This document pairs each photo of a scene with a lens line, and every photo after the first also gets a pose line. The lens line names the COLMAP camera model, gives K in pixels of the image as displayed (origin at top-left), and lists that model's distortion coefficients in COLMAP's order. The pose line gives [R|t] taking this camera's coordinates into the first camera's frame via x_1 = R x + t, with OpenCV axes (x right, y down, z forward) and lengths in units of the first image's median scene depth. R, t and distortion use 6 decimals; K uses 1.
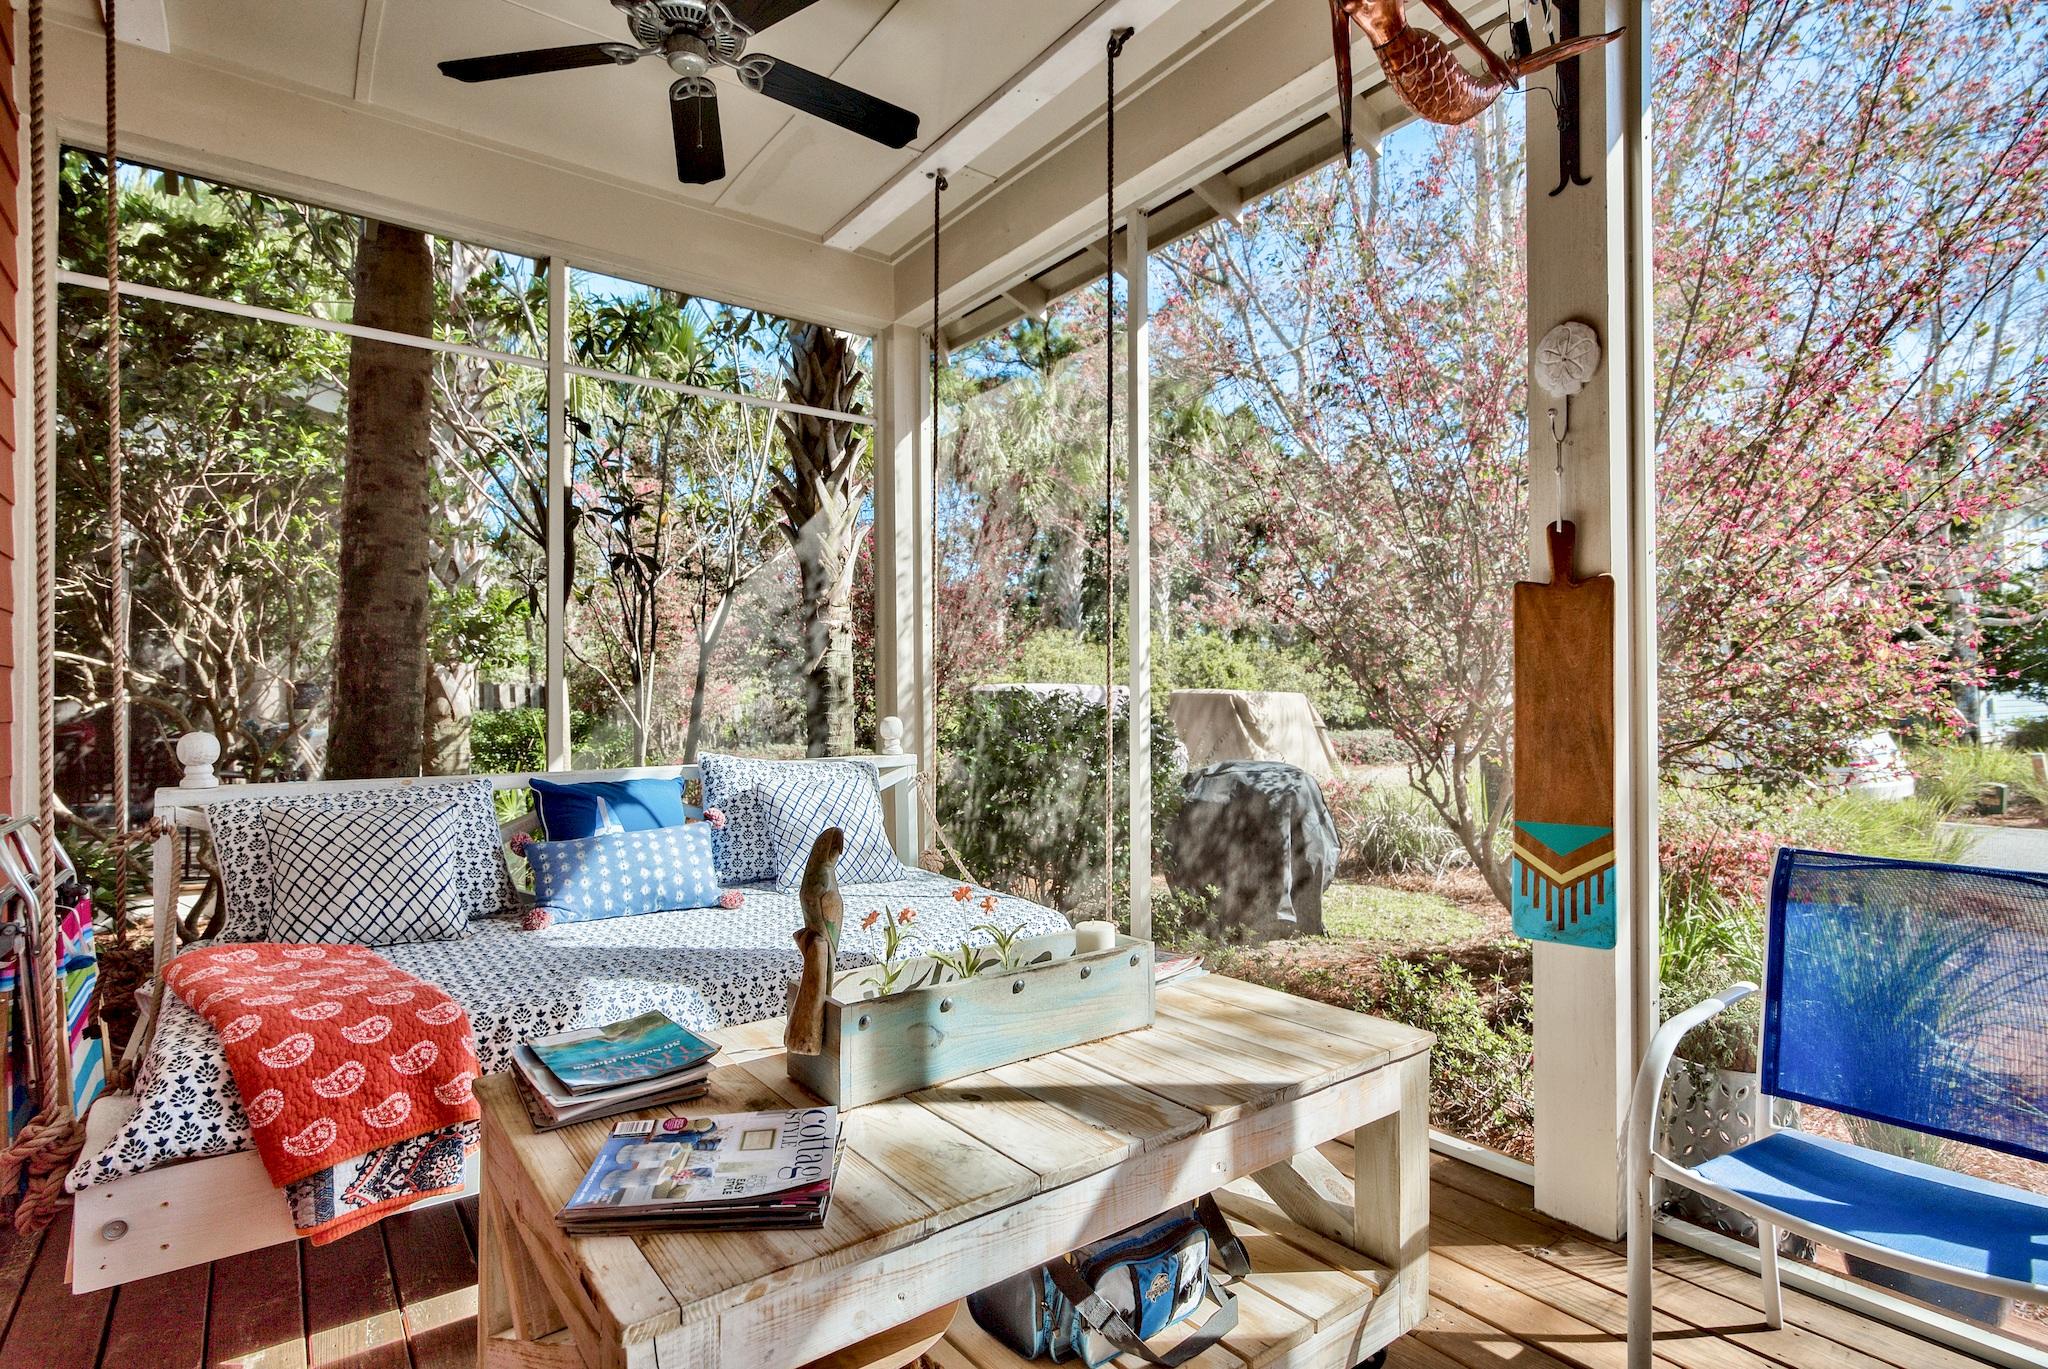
lens RADIAL K [[1011.2, 0, 1016.2], [0, 1011.2, 693.6], [0, 0, 1]] dist [0.008140, -0.001172]
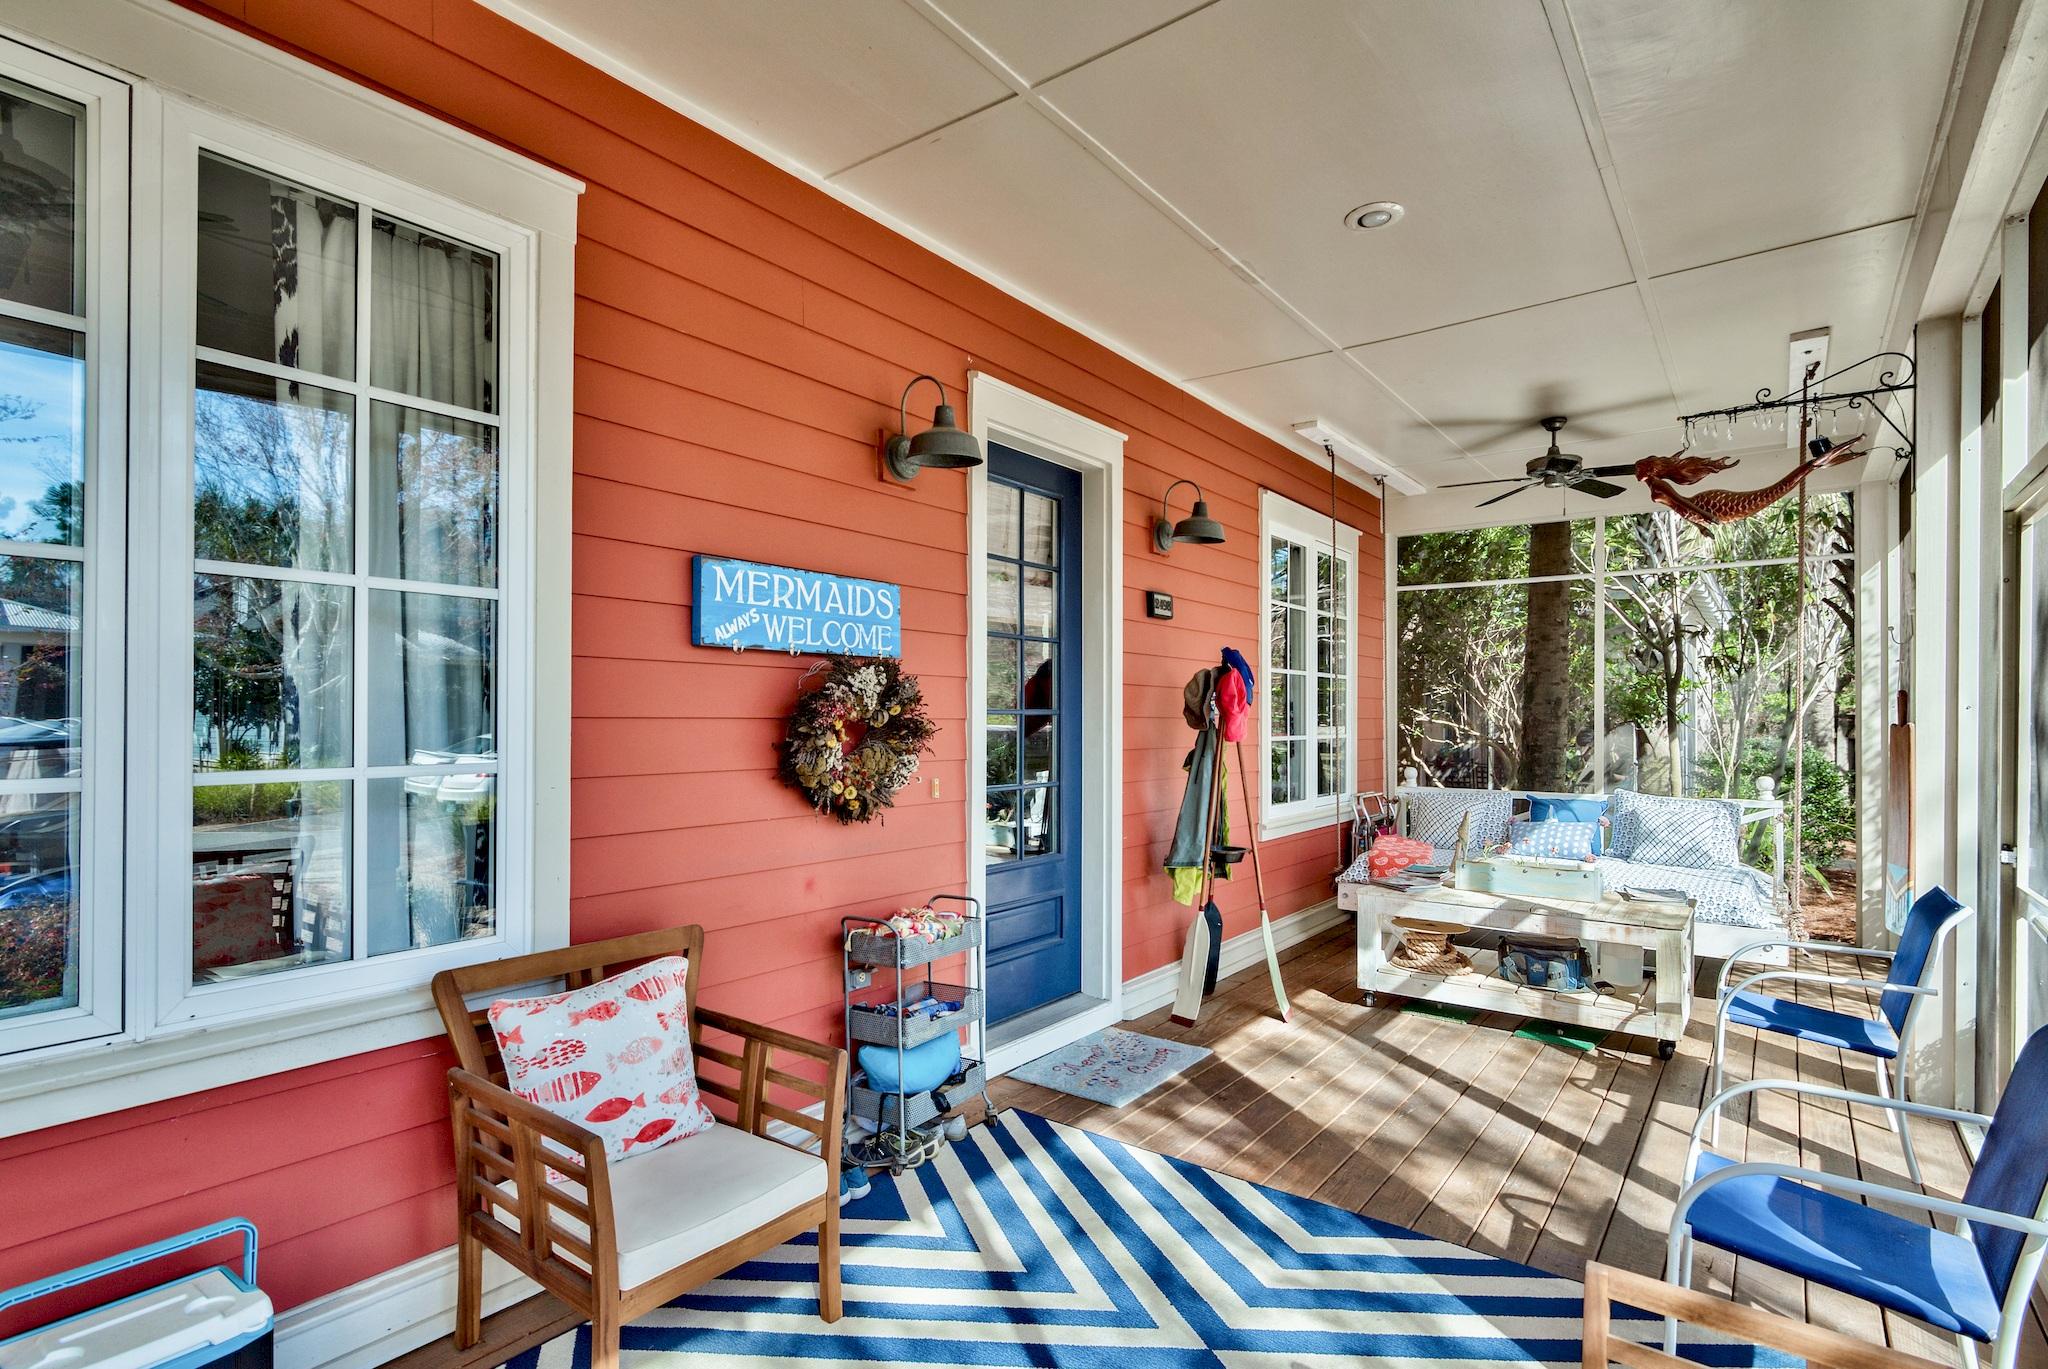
lens RADIAL K [[1011.2, 0, 1018.9], [0, 1011.2, 702.1], [0, 0, 1]] dist [0.008140, -0.001172]
pose [[0.284659, -0.005273, -0.958614, 1.868875], [-0.000441, 0.999984, -0.005632, -0.149089], [0.958629, 0.002026, 0.284652, -0.989224]]
